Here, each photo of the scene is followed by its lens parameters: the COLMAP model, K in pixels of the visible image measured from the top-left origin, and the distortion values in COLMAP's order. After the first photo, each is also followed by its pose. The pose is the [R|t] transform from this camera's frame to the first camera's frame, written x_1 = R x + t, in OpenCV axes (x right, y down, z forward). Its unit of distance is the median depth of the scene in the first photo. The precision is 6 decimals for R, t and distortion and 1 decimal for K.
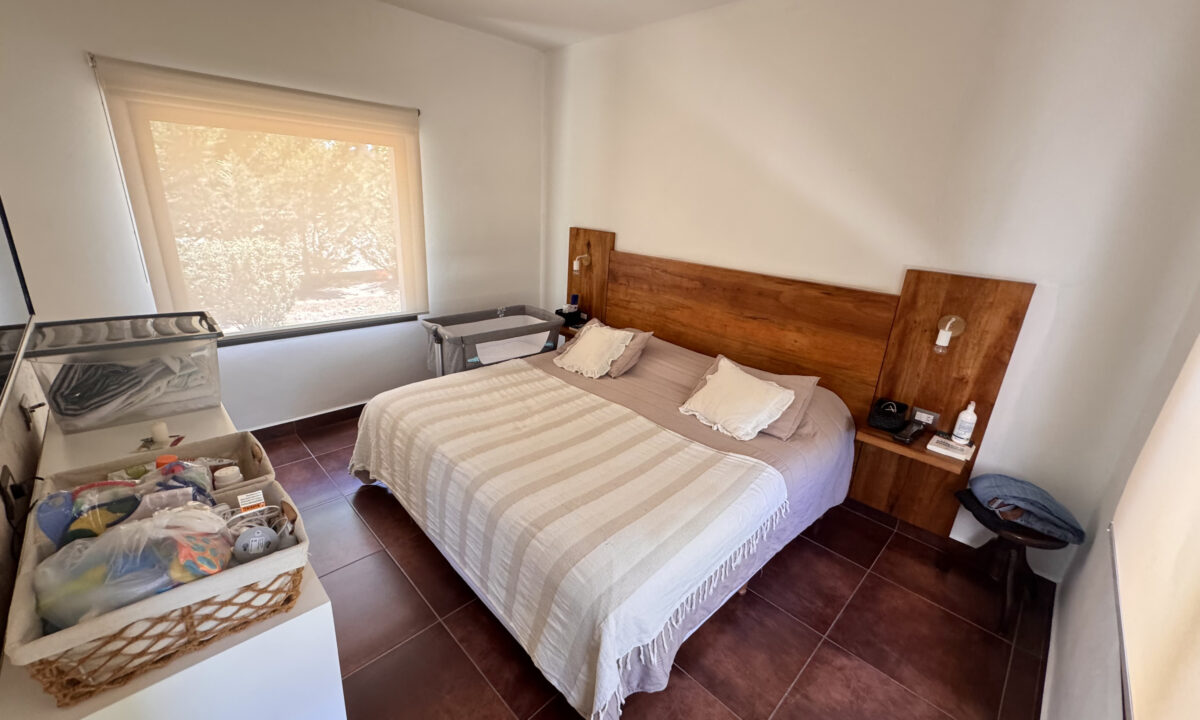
lens RADIAL K [[482.3, 0, 606.6], [0, 482.3, 352.1], [0, 0, 1]] dist [0.001214, -0.000093]
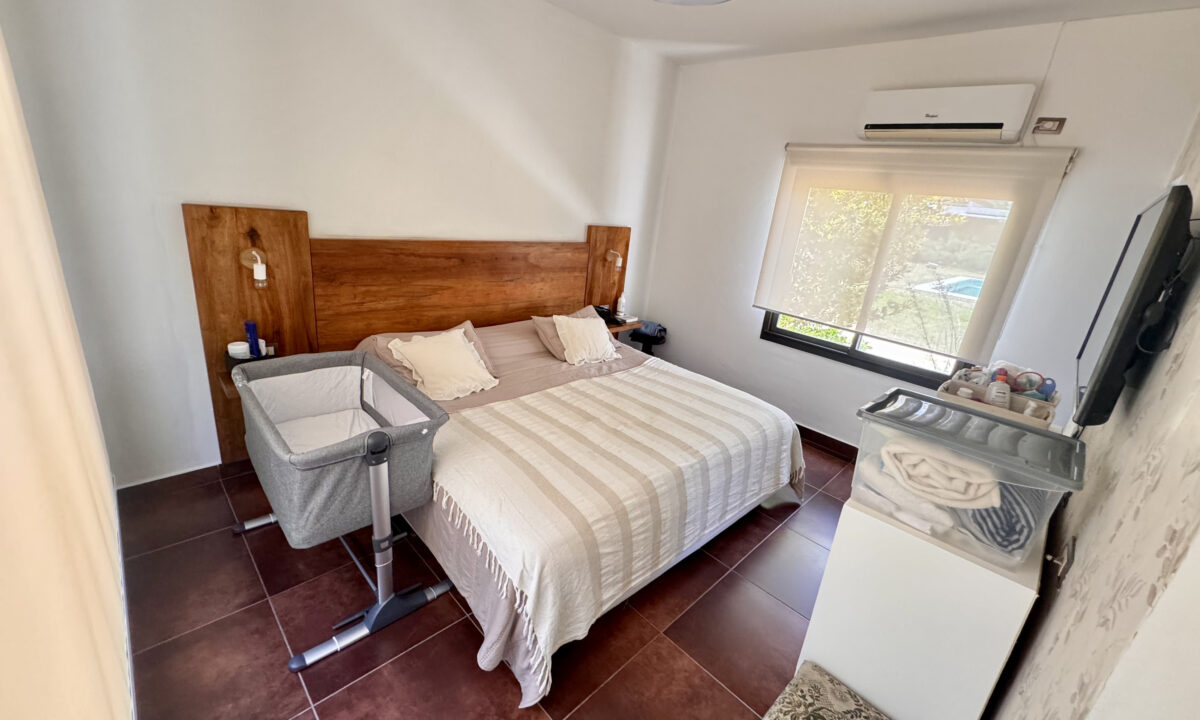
lens RADIAL K [[482.3, 0, 604.8], [0, 482.3, 365.3], [0, 0, 1]] dist [0.001214, -0.000093]
pose [[0.013886, -0.393790, 0.919096, -0.806687], [0.193516, 0.902864, 0.383912, -0.277226], [-0.980999, 0.172529, 0.088741, 0.686693]]
